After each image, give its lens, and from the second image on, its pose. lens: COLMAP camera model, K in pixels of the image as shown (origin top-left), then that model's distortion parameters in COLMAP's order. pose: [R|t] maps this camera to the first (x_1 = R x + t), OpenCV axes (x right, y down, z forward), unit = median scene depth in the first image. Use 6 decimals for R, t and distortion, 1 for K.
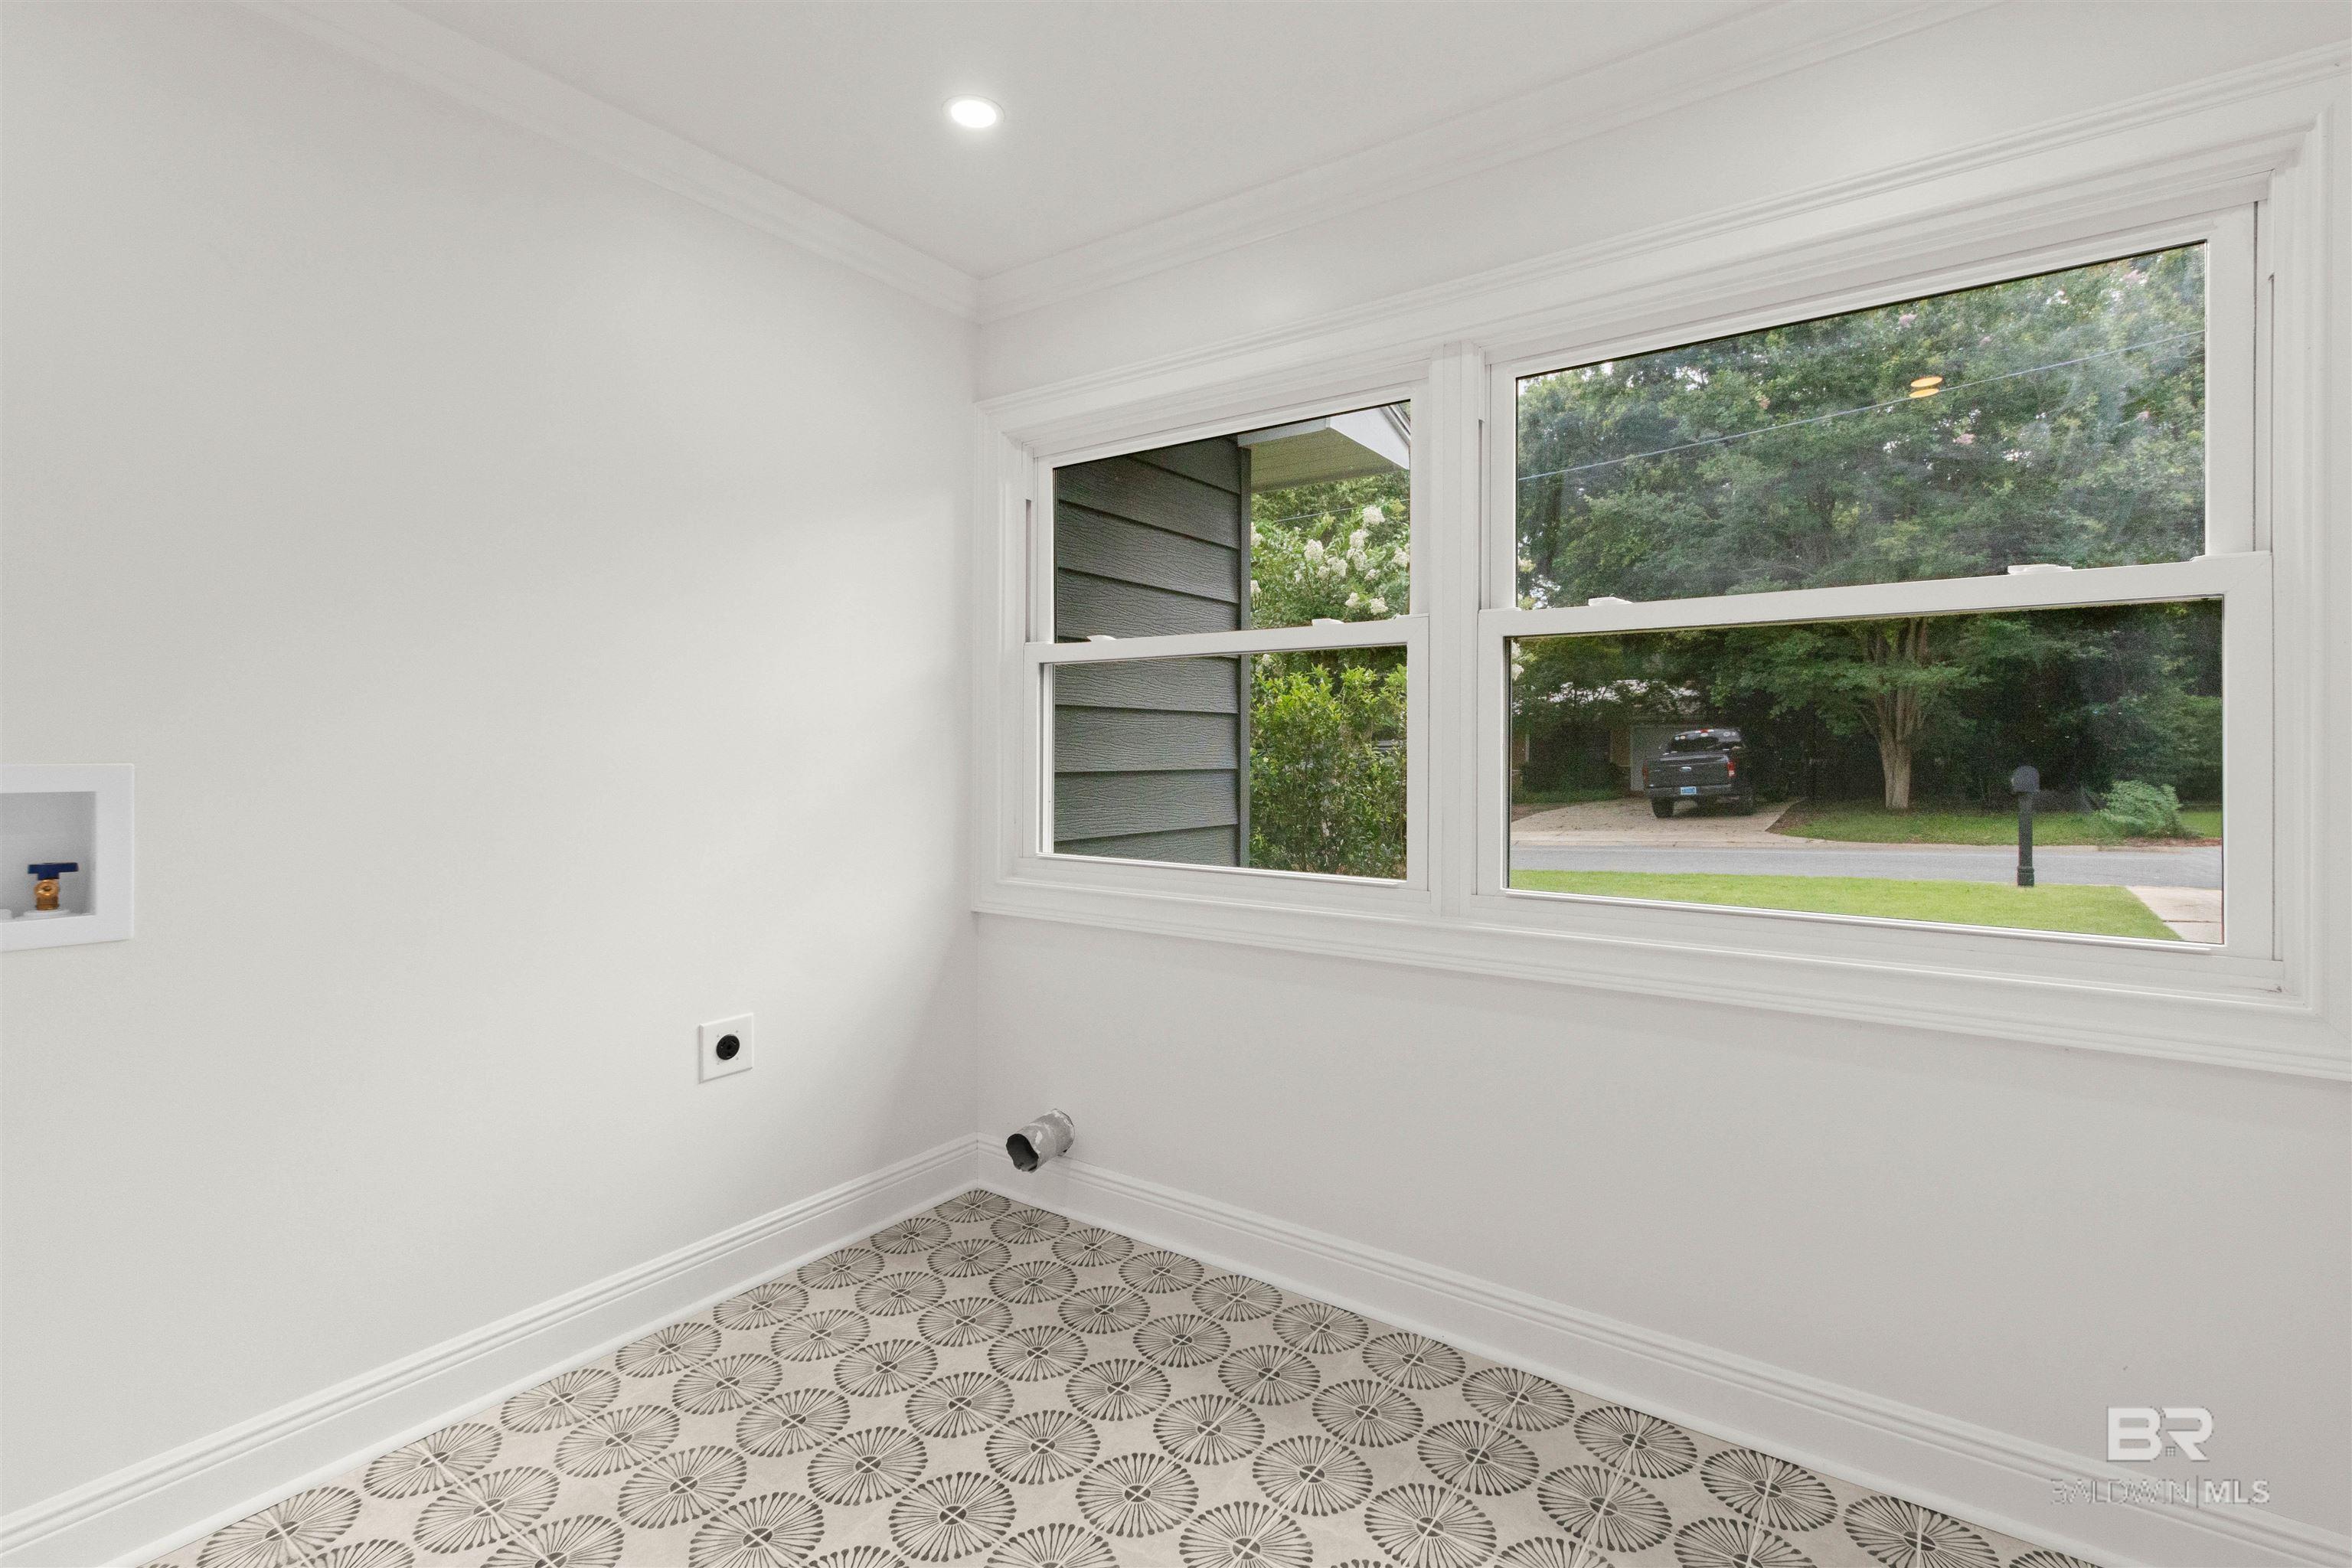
lens RADIAL K [[1086.9, 0, 1181.1], [0, 1086.9, 754.9], [0, 0, 1]] dist [0.004465, -0.000634]
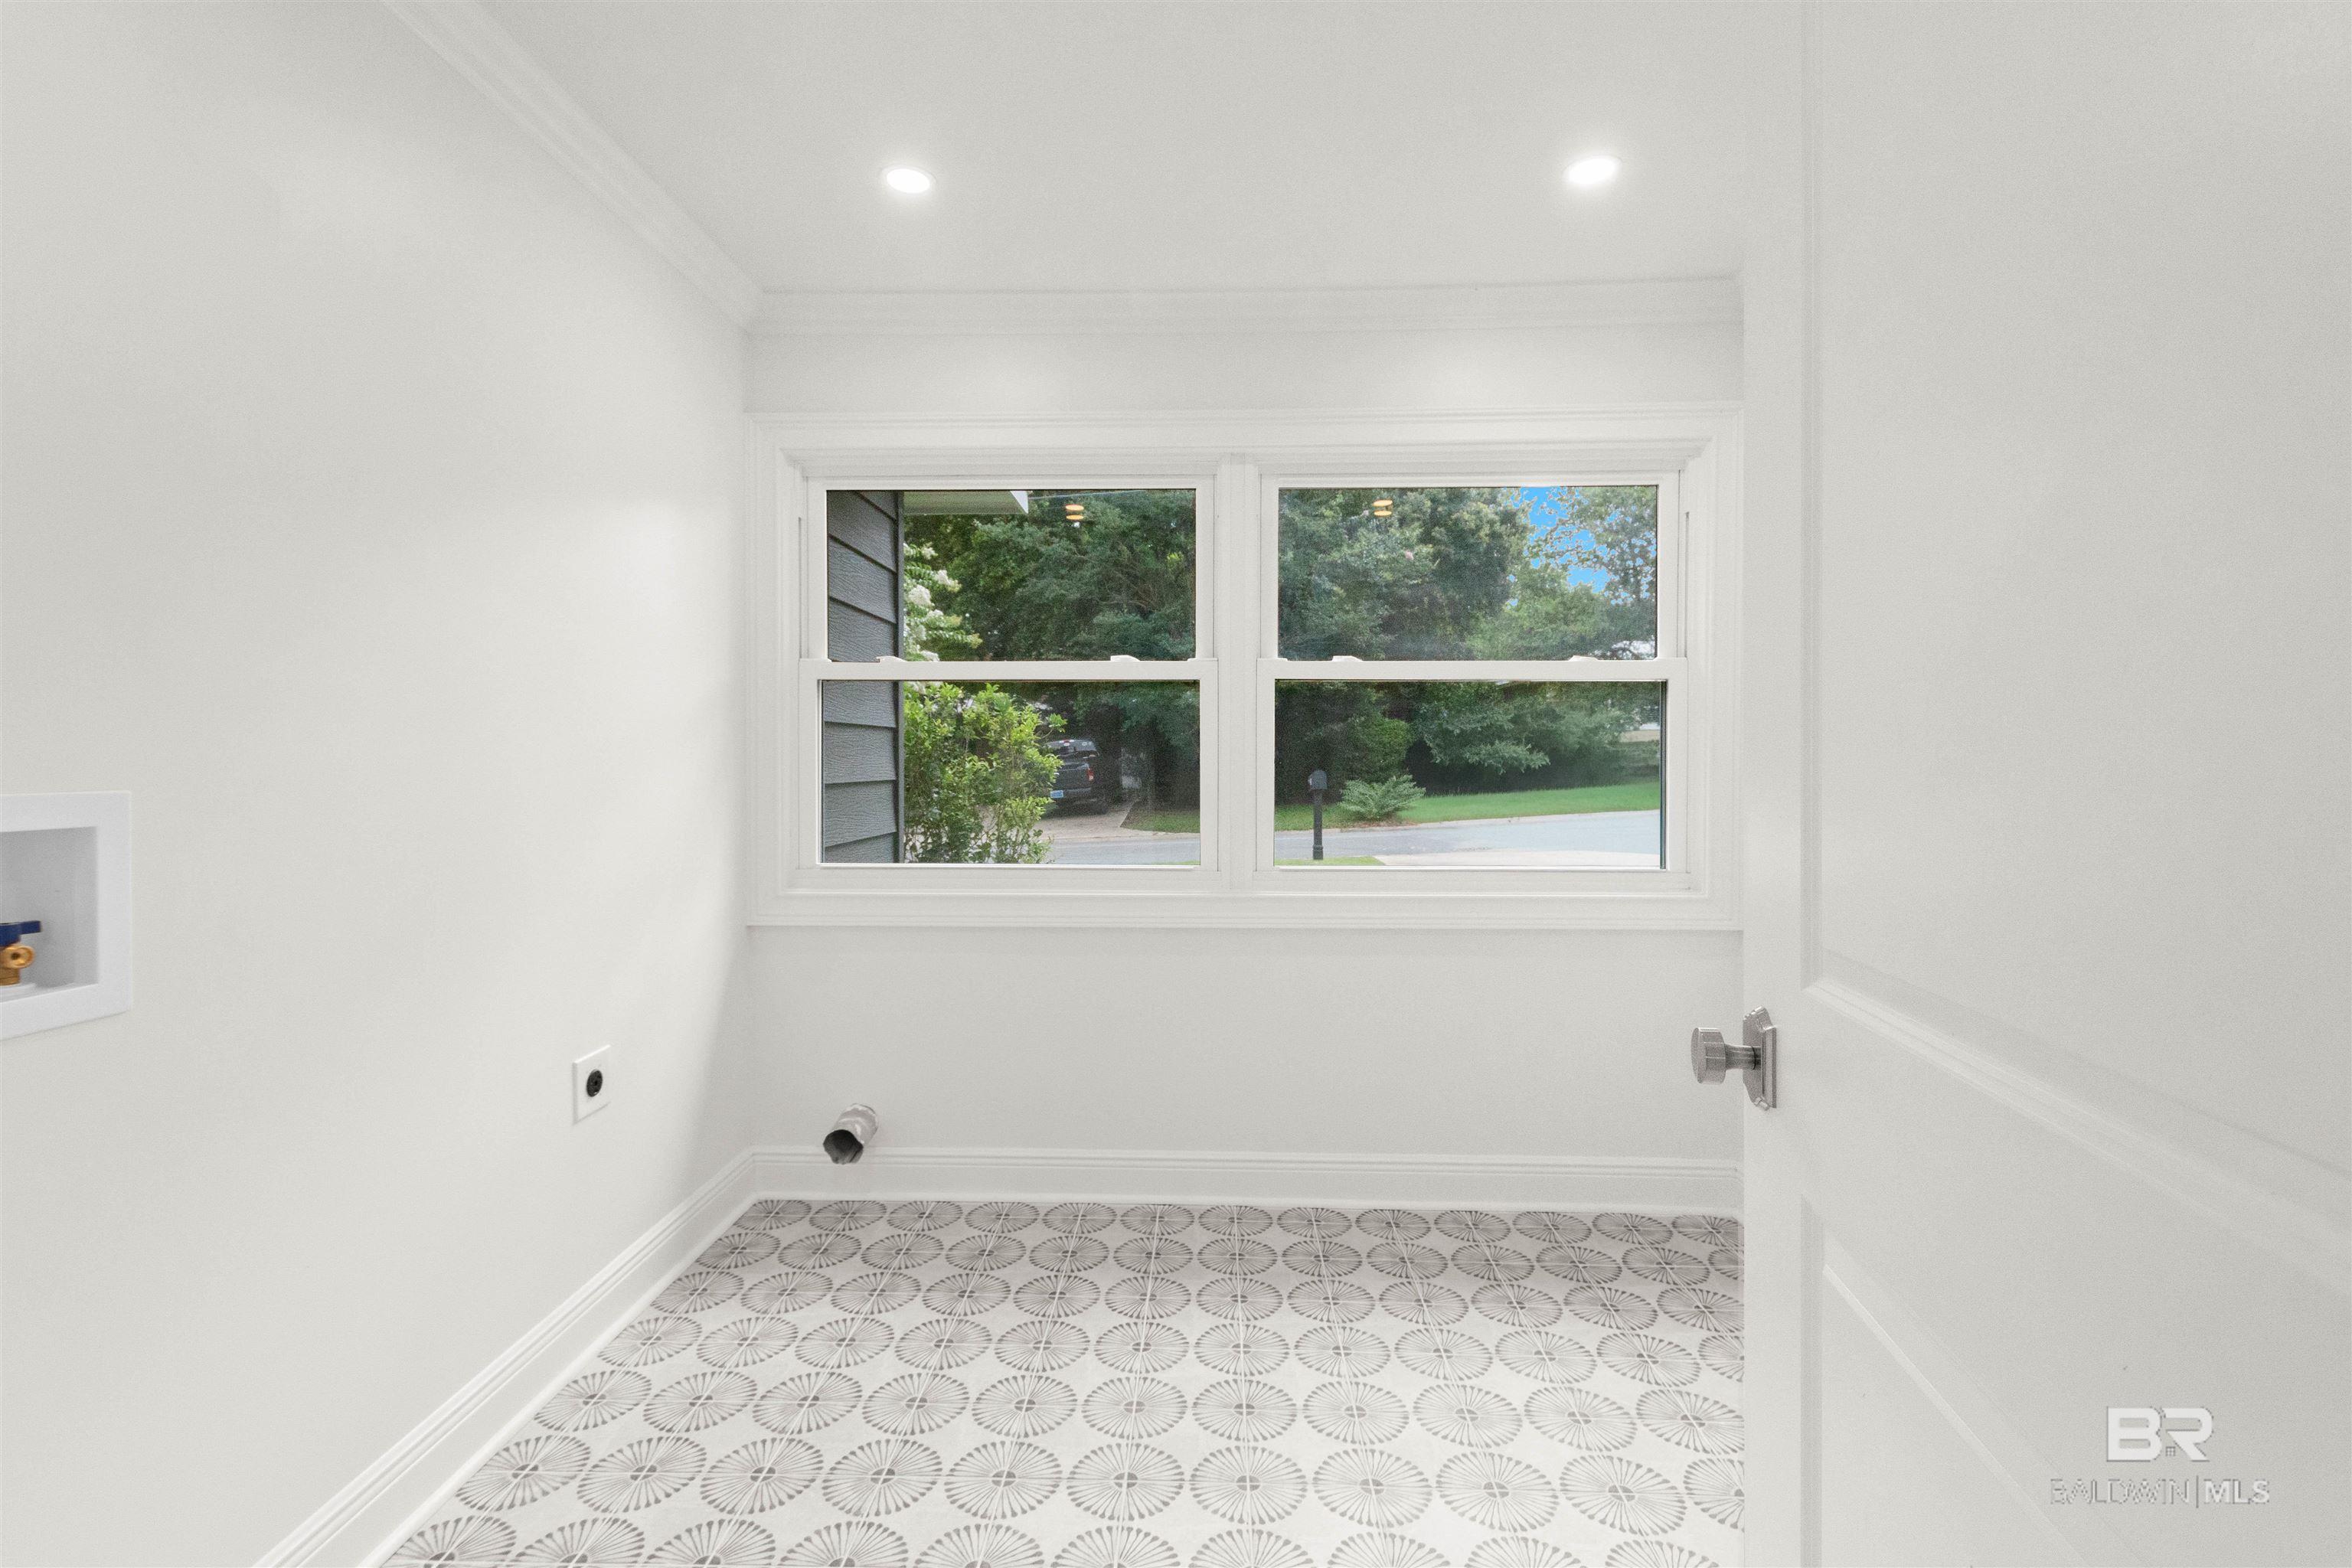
lens RADIAL K [[1092.3, 0, 1171.9], [0, 1092.3, 782.8], [0, 0, 1]] dist [0.000604, -0.000532]
pose [[0.830526, -0.013969, 0.556805, -0.483796], [0.003309, 0.999792, 0.020148, -0.006838], [-0.556970, -0.014891, 0.830399, -0.051209]]
